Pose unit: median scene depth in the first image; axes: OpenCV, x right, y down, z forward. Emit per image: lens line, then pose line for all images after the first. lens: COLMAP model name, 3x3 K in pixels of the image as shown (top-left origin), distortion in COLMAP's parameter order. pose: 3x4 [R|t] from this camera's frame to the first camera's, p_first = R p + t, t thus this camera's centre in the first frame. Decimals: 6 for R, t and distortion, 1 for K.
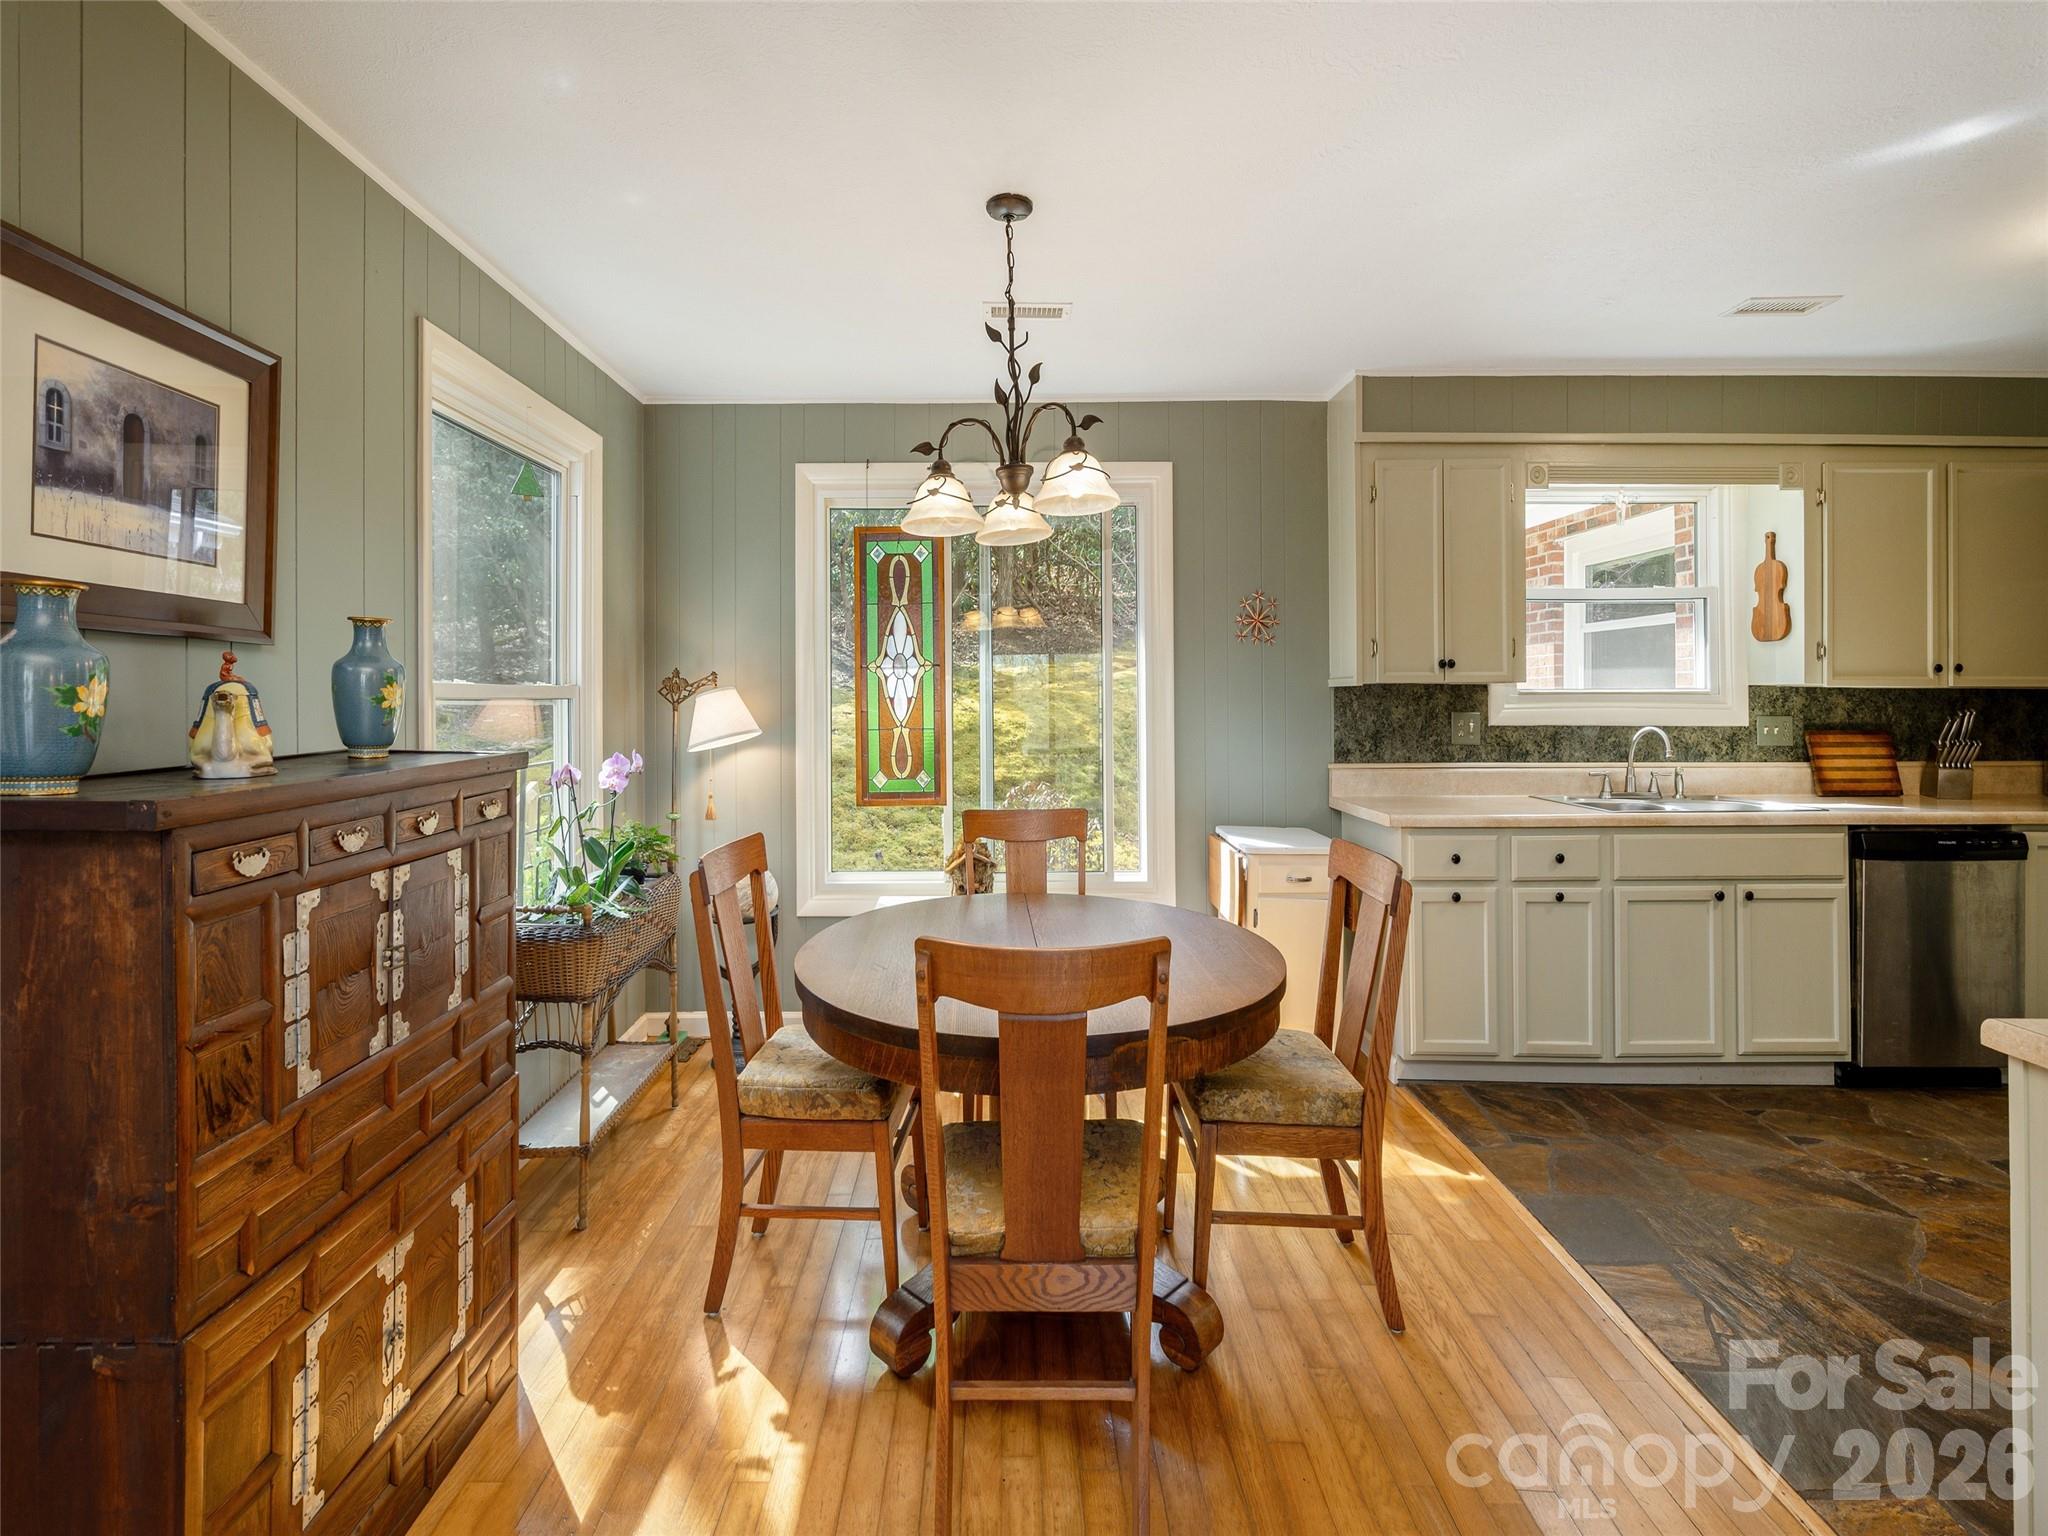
lens RADIAL K [[945.9, 0, 987.7], [0, 945.9, 689.2], [0, 0, 1]] dist [0.003296, -0.000024]
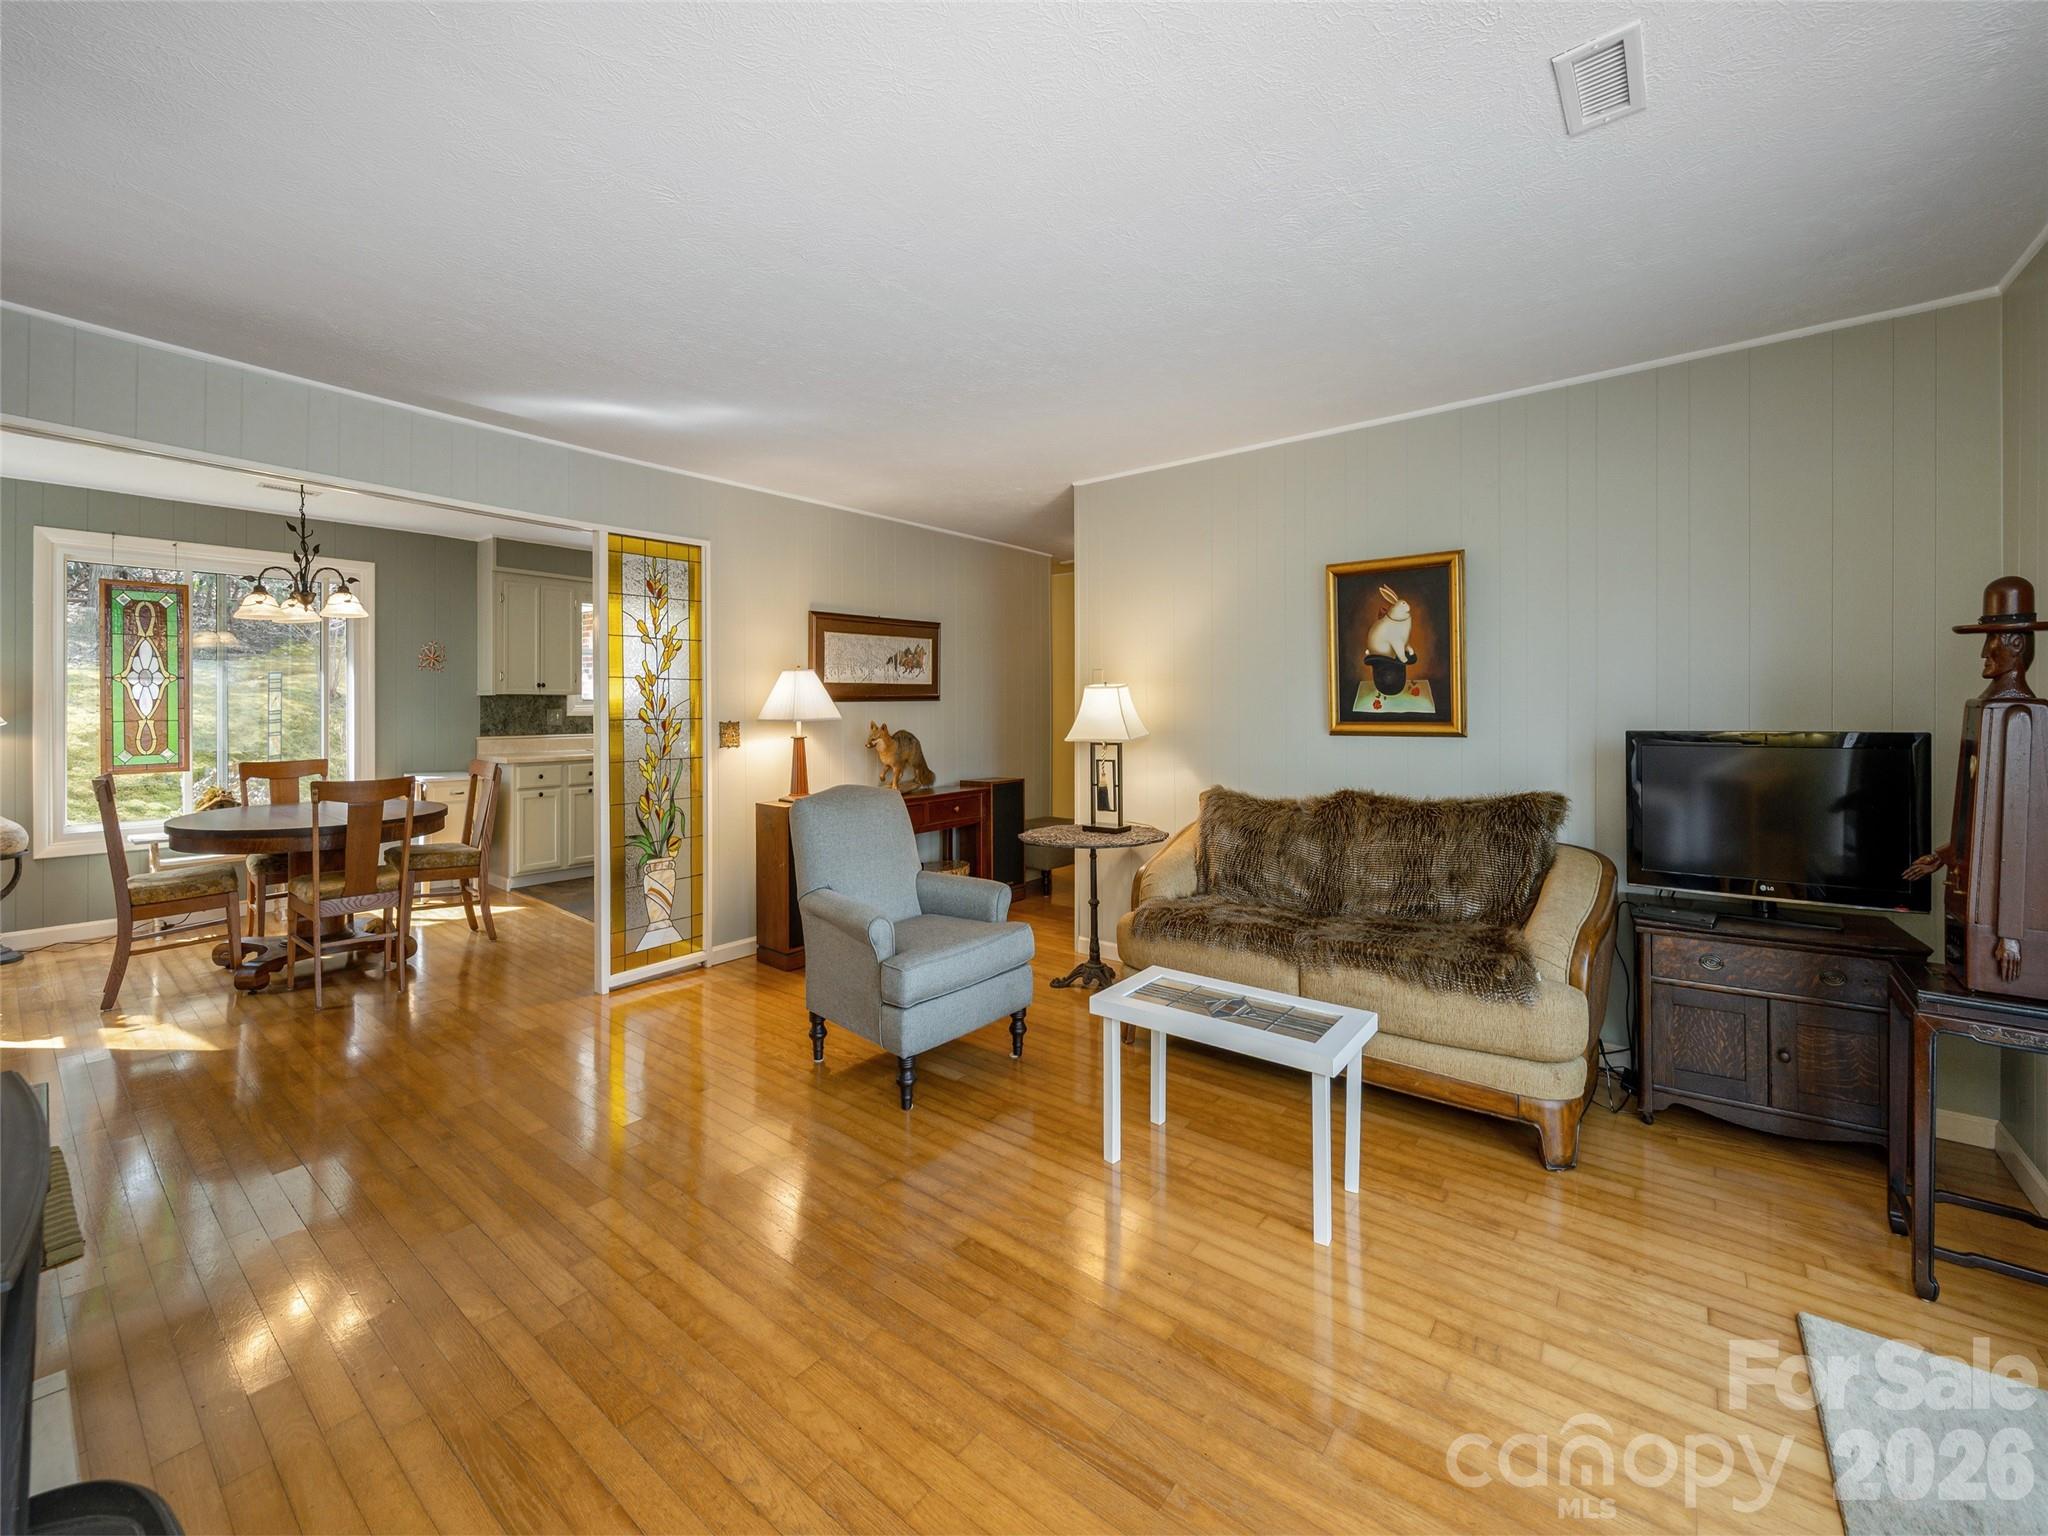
lens RADIAL K [[828.1, 0, 1007.0], [0, 828.1, 698.5], [0, 0, 1]] dist [0.000596, 0.000233]
pose [[0.628226, 0.008124, 0.777989, -0.259433], [-0.008782, 0.999956, -0.003351, -0.000085], [-0.777982, -0.004727, 0.628269, -0.857900]]
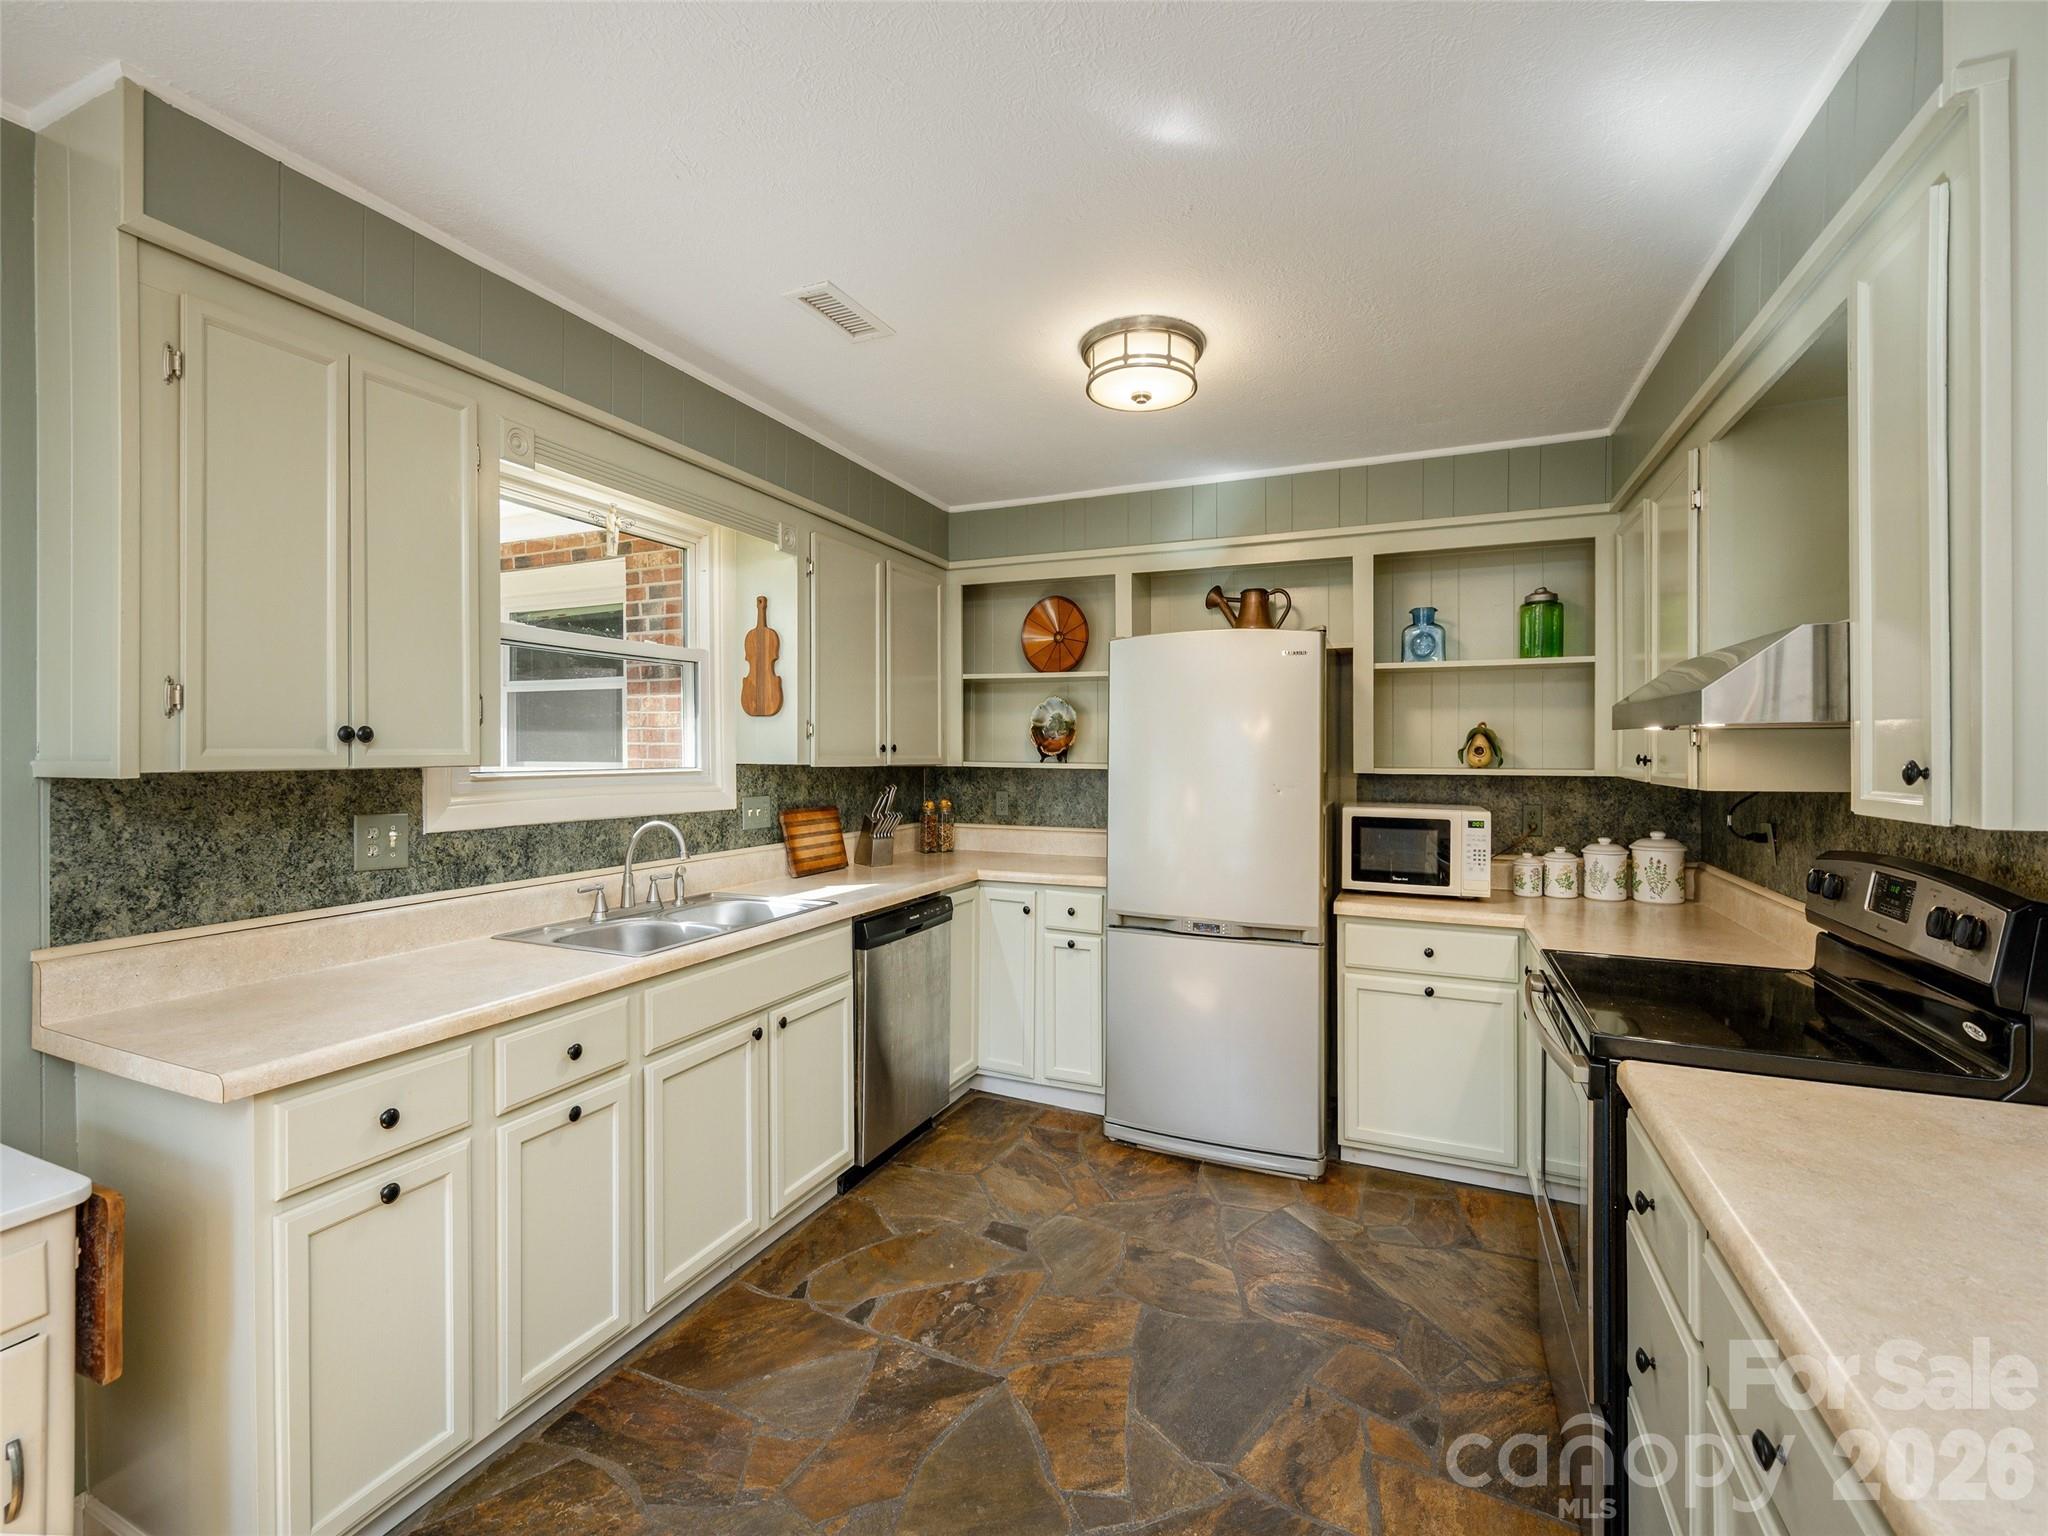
lens RADIAL K [[850.9, 0, 1089.9], [0, 850.9, 749.4], [0, 0, 1]] dist [-0.002027, 0.000178]
pose [[0.345504, 0.003658, 0.938410, 0.165581], [-0.006376, 0.999978, -0.001551, -0.019064], [-0.938396, -0.005448, 0.345520, 0.416789]]
